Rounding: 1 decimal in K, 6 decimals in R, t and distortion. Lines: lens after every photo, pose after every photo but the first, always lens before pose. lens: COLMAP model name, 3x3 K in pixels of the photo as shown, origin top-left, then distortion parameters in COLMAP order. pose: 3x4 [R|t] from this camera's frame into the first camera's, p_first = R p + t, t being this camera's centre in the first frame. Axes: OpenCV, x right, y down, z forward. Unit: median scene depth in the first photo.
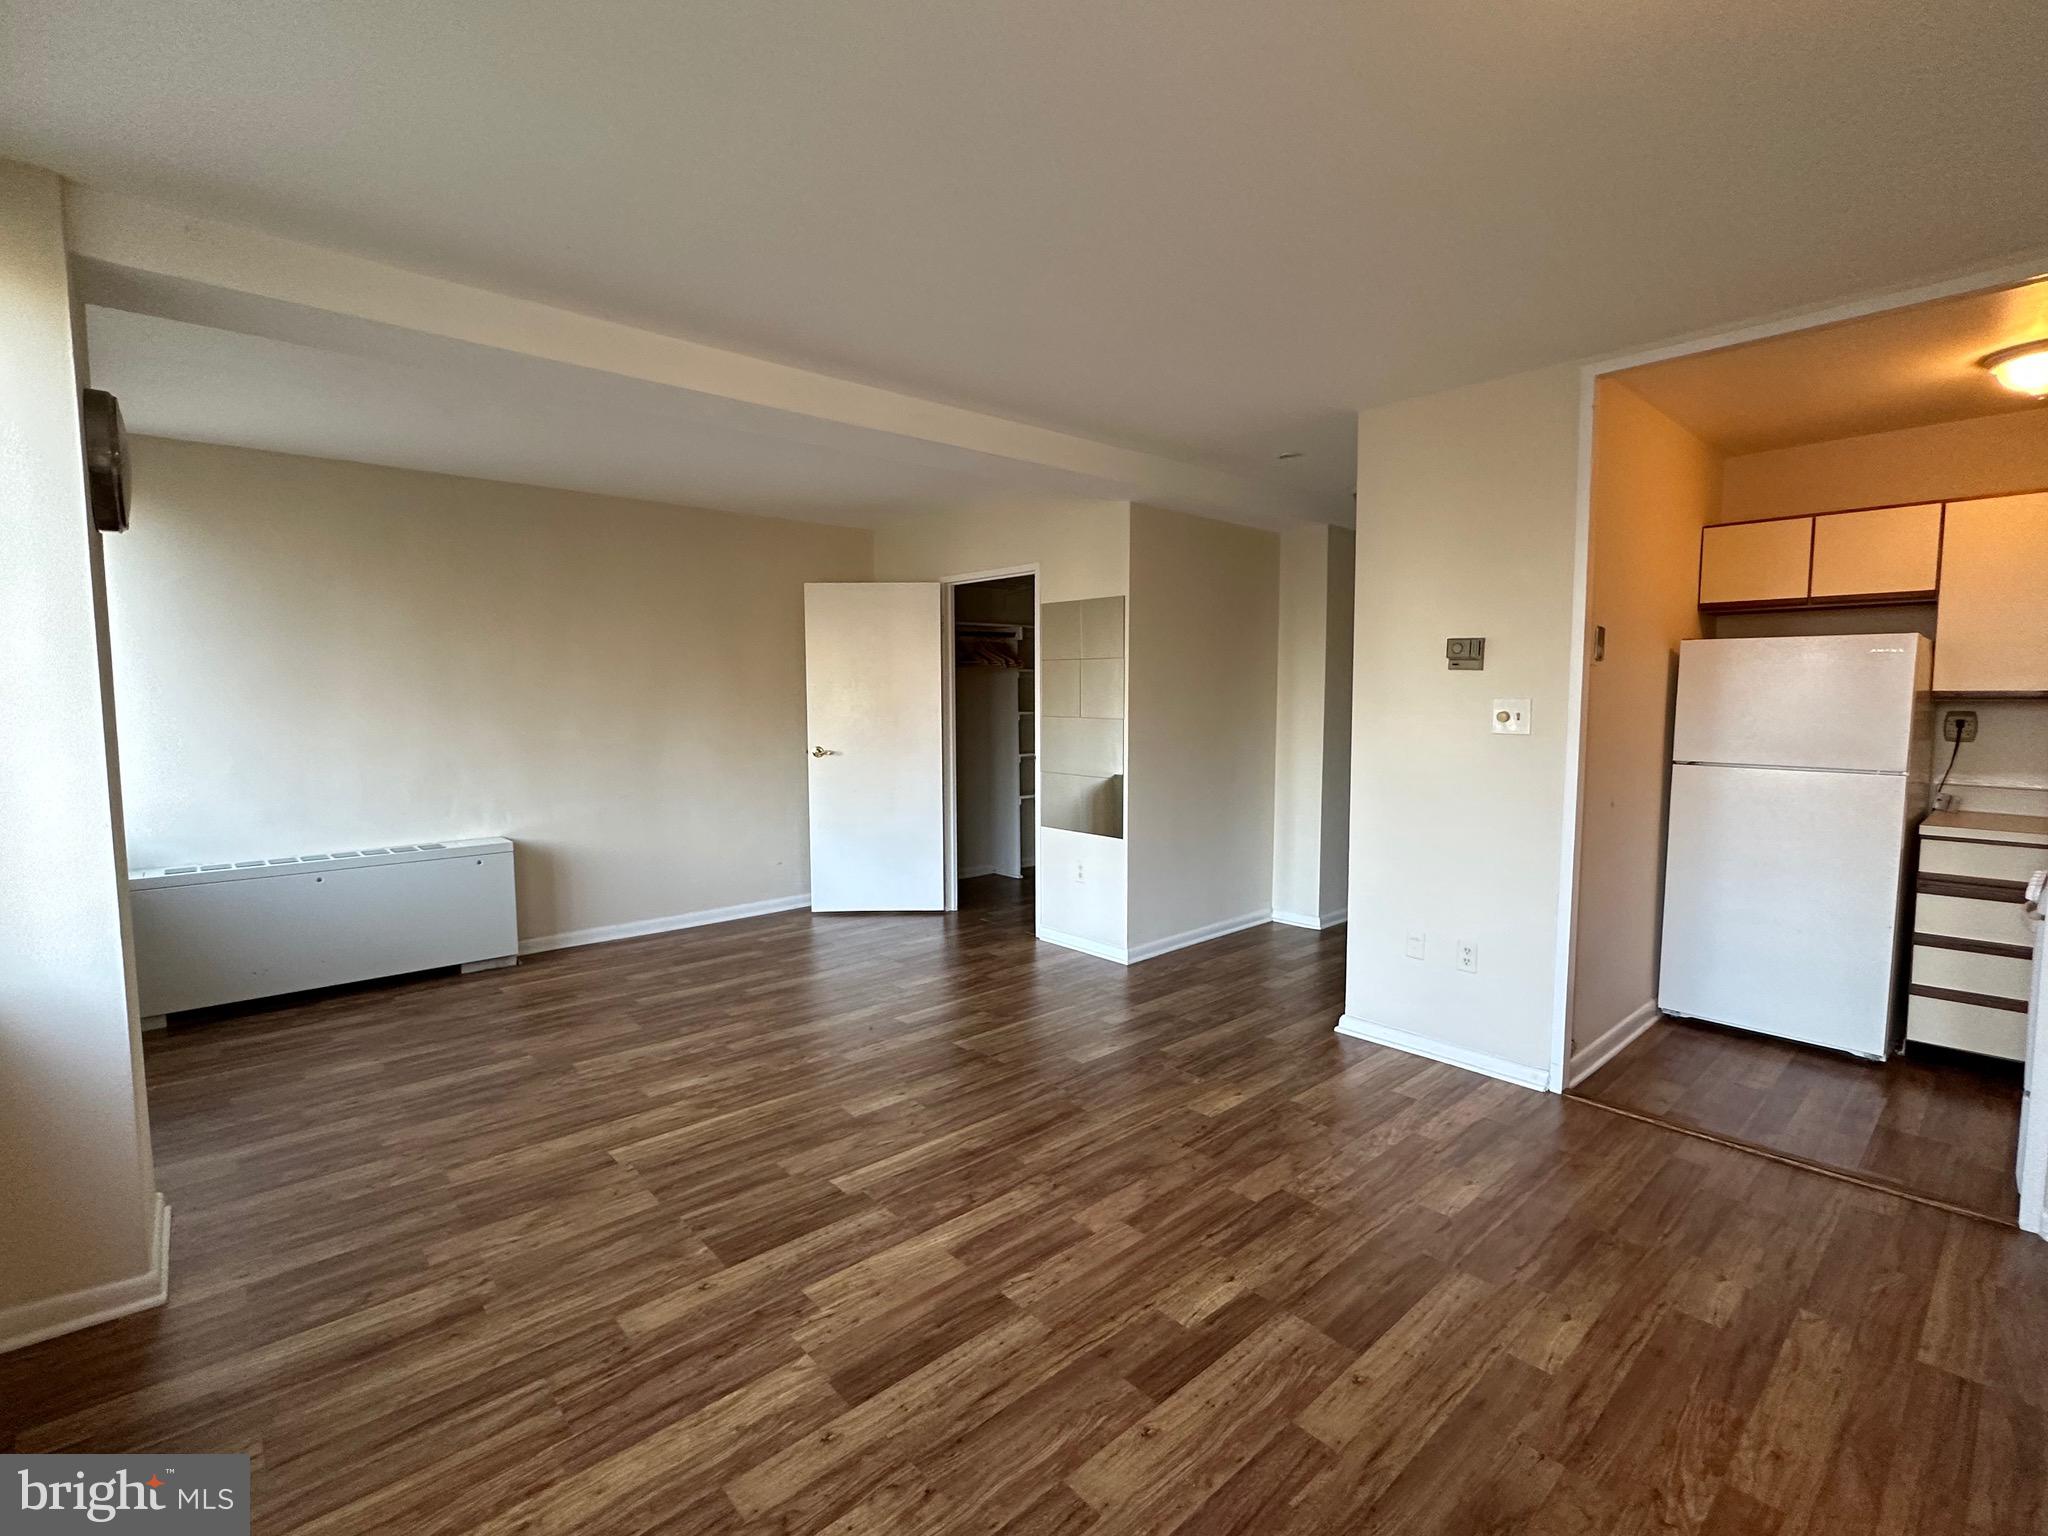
lens RADIAL K [[937.6, 0, 1024.0], [0, 937.6, 768.0], [0, 0, 1]] dist [-0.003451, -0.000385]
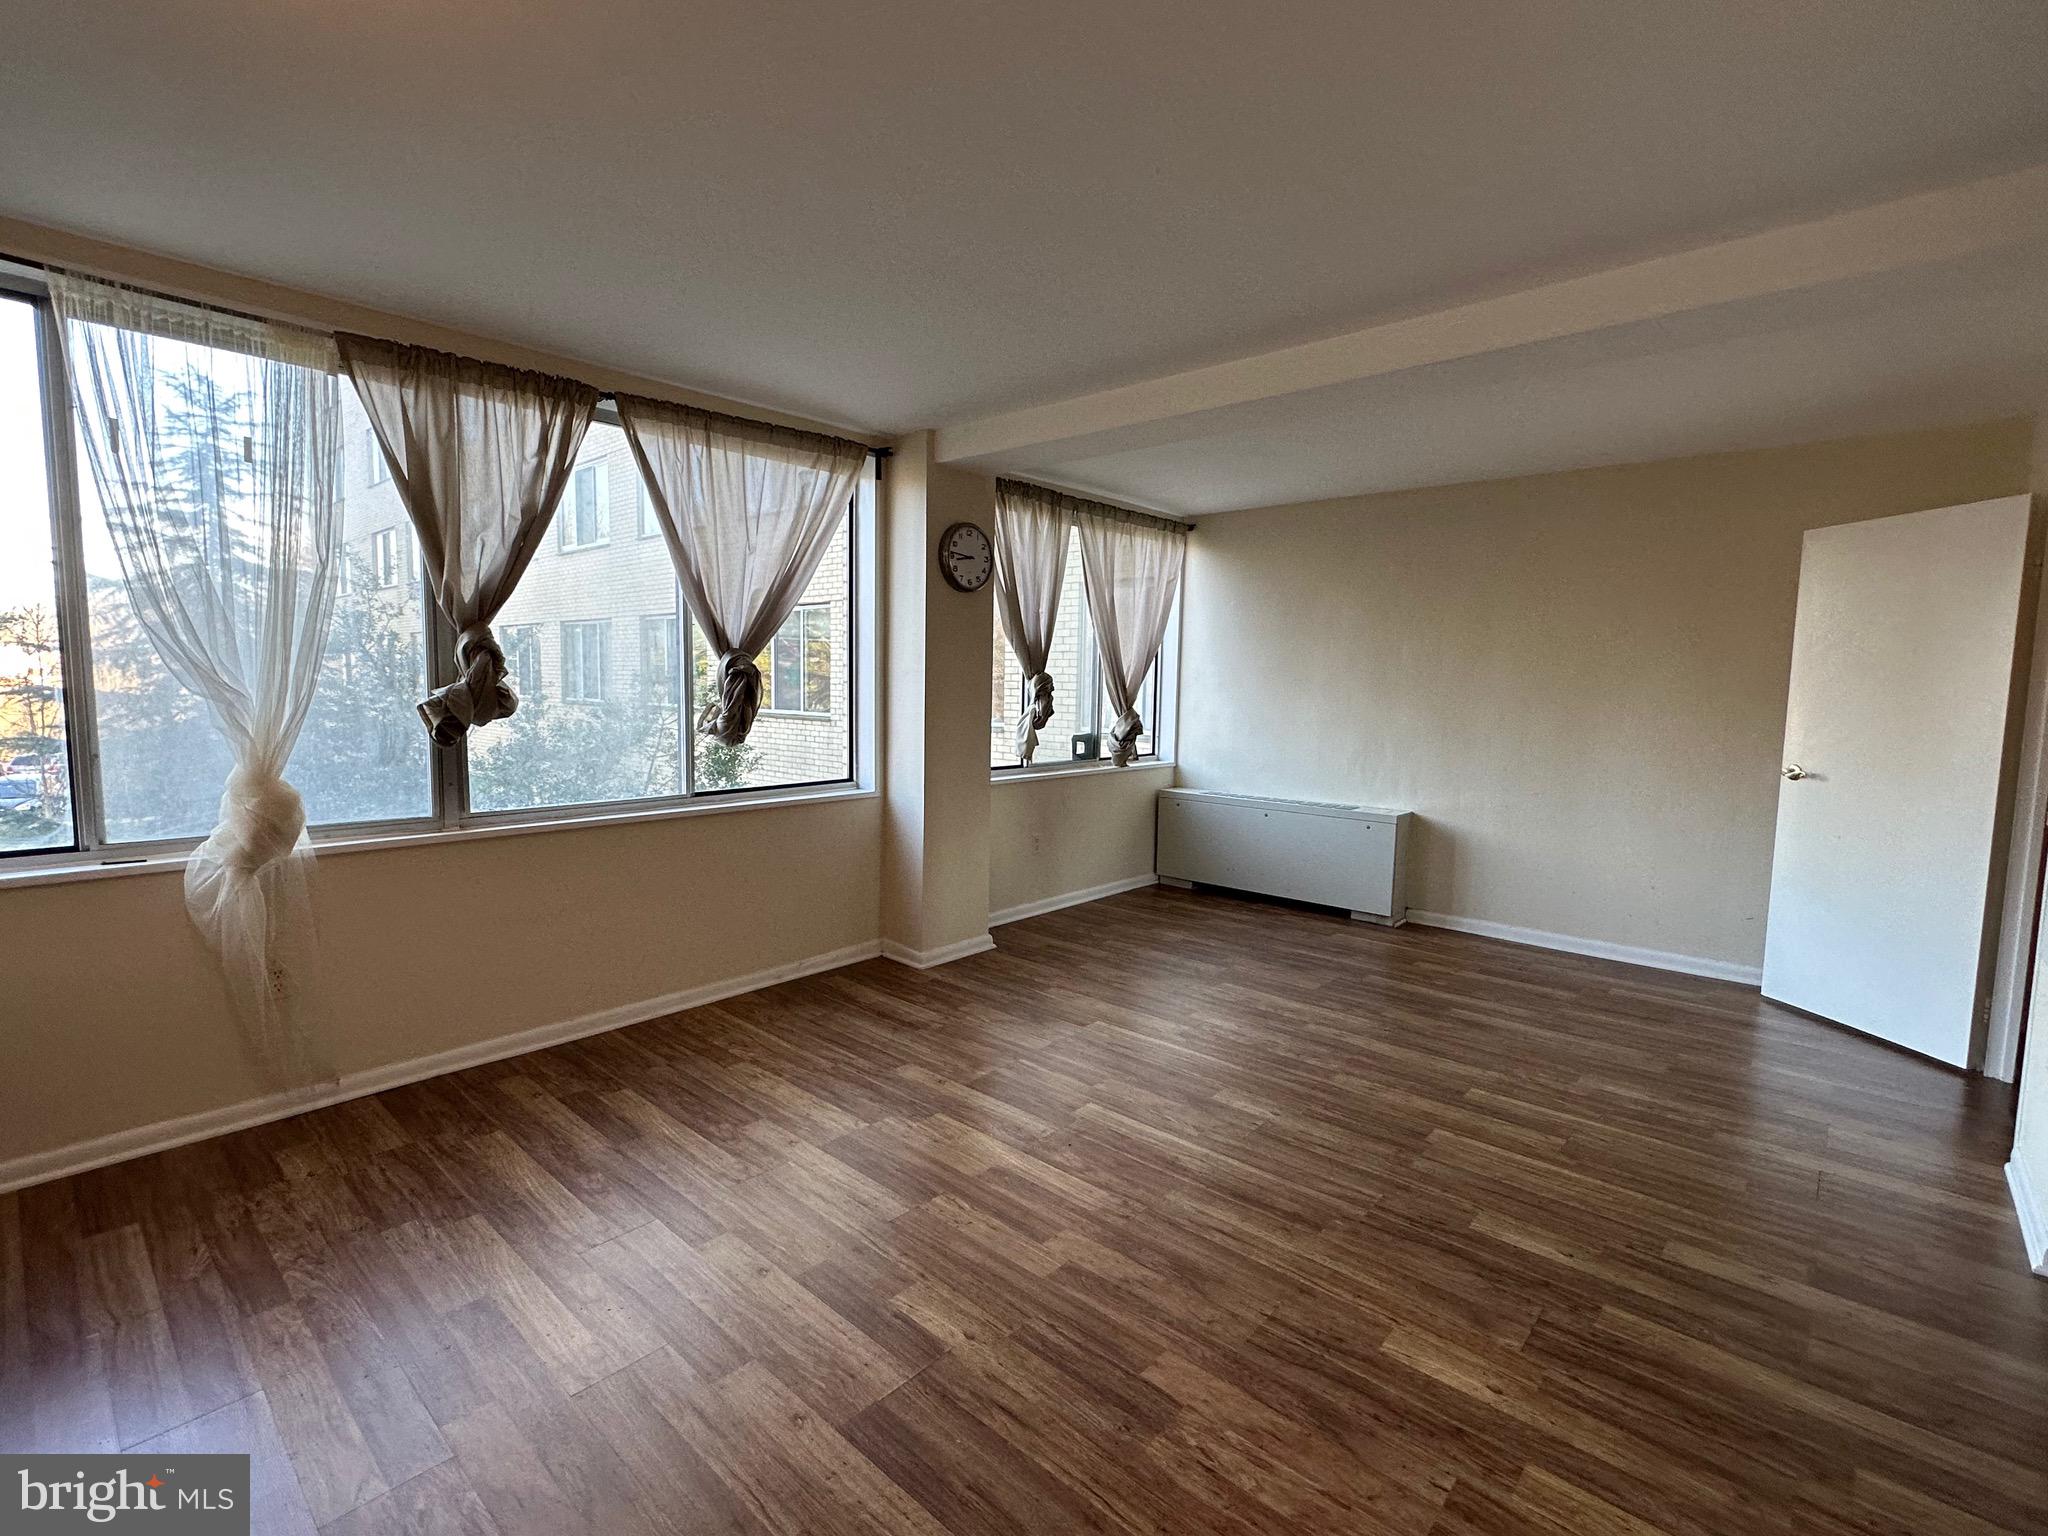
lens RADIAL K [[937.6, 0, 1024.0], [0, 937.6, 768.0], [0, 0, 1]] dist [-0.003451, -0.000385]
pose [[0.109396, 0.099325, -0.989023, 0.794238], [-0.099187, 0.991120, 0.088564, -0.049770], [0.989037, 0.088410, 0.118276, 0.686021]]
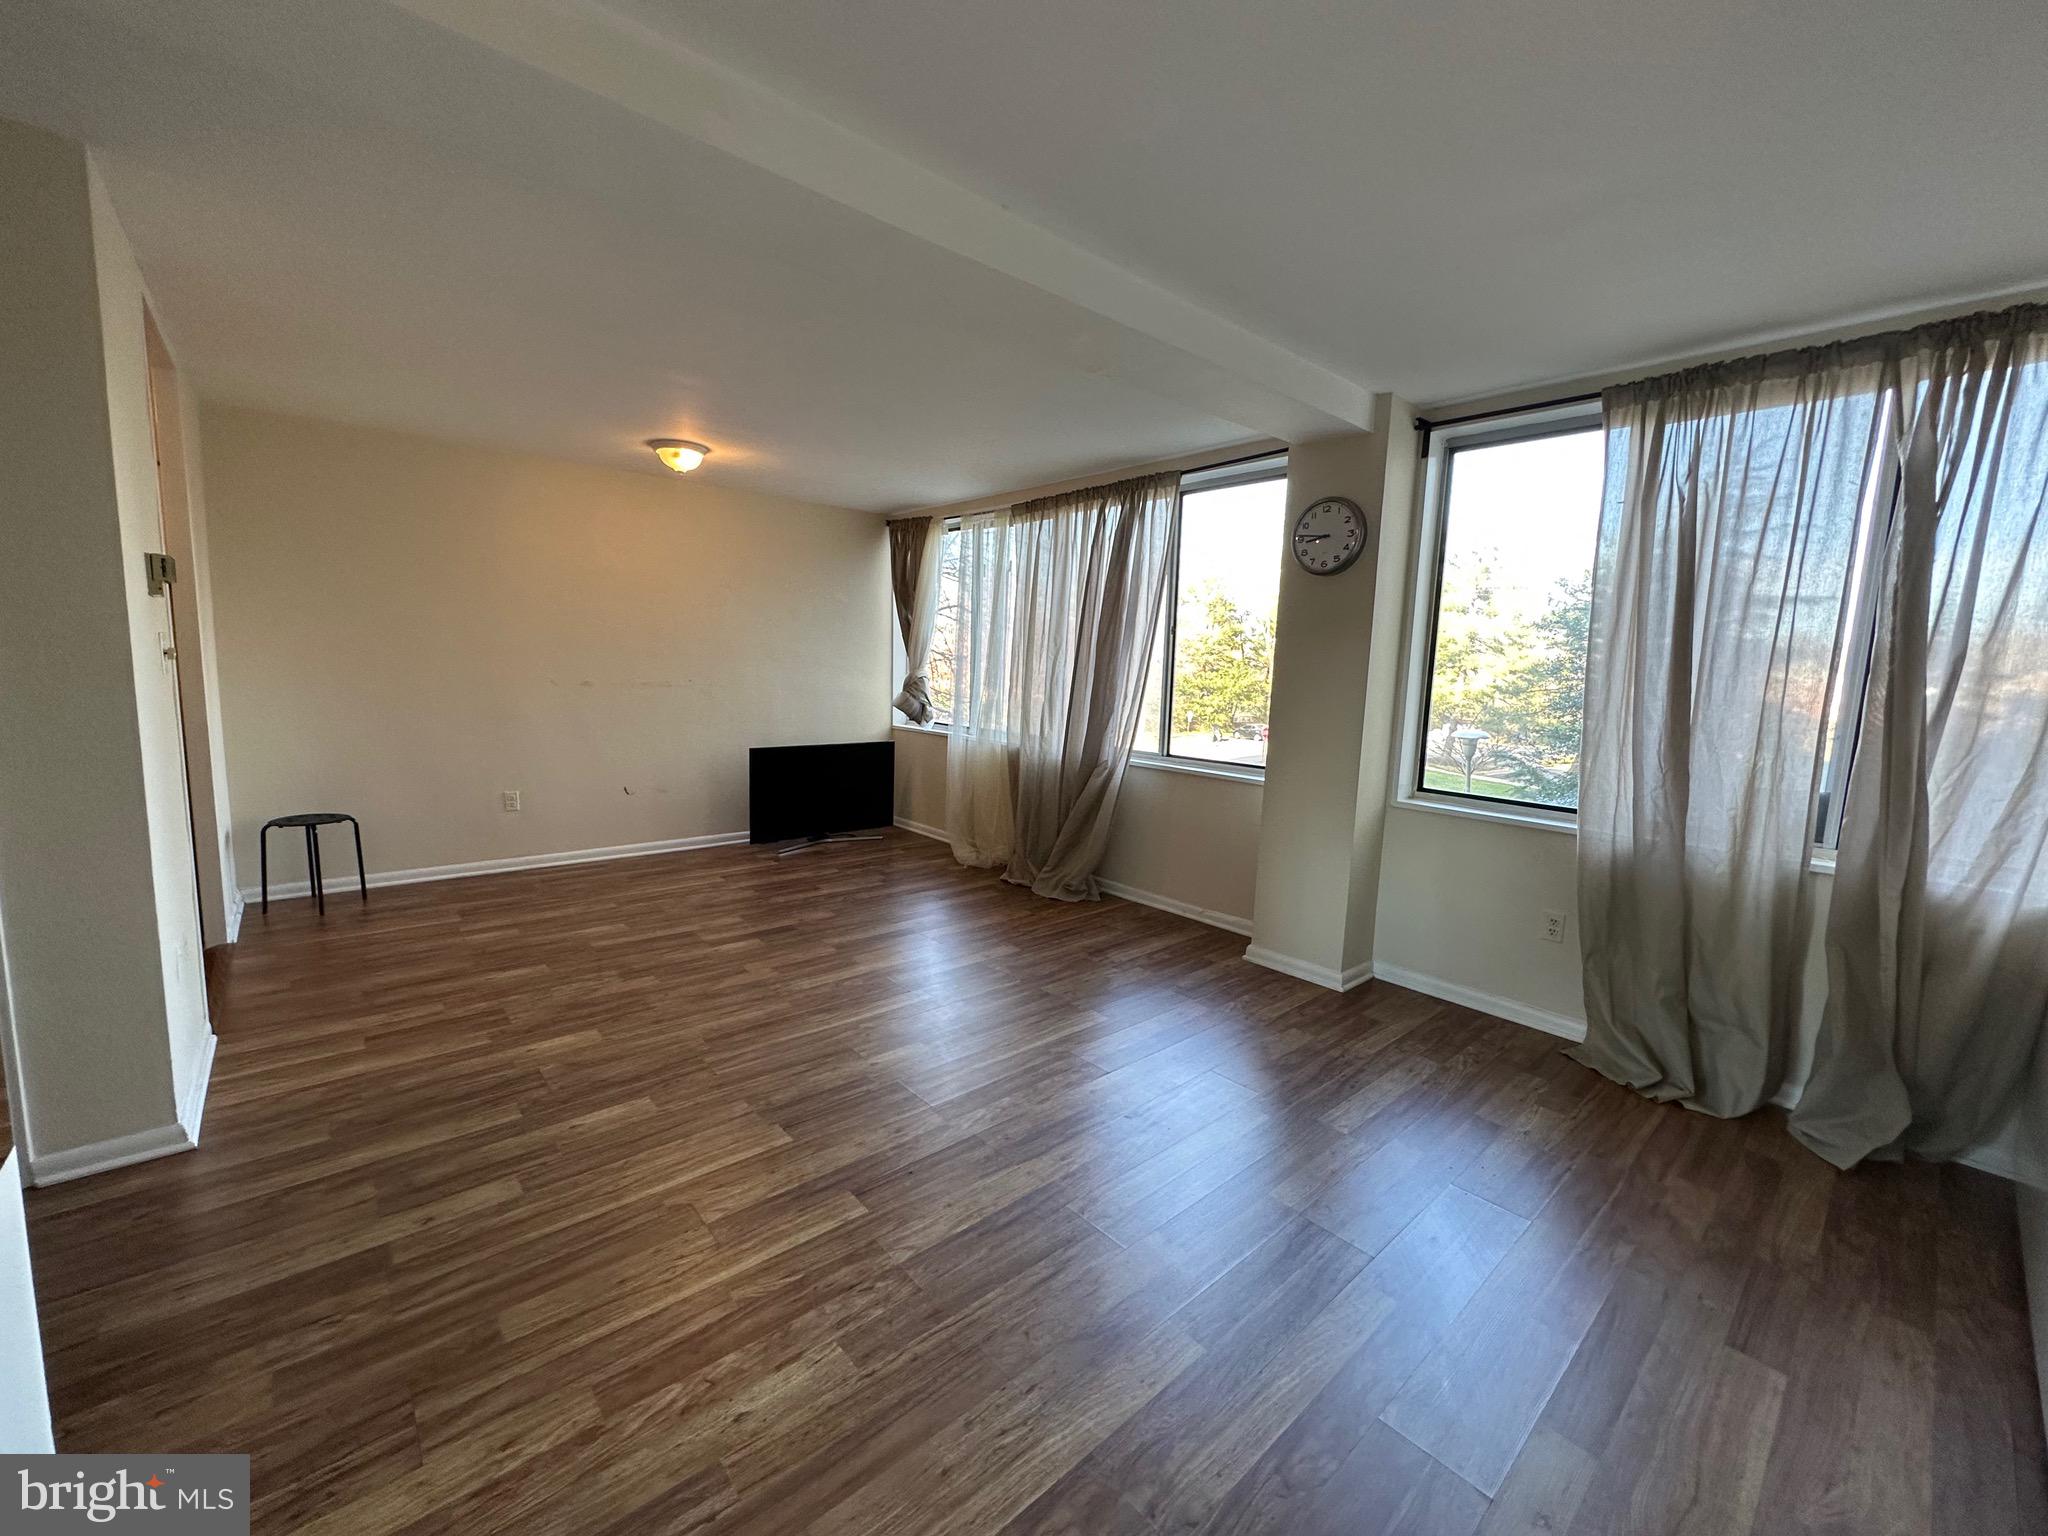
lens RADIAL K [[811.7, 0, 1024.0], [0, 811.7, 768.0], [0, 0, 1]] dist [-0.013721, 0.000088]
pose [[-0.999505, -0.031443, -0.000946, -0.305783], [-0.030936, 0.977062, 0.210695, -0.148233], [-0.005700, 0.210620, -0.977551, 1.947789]]
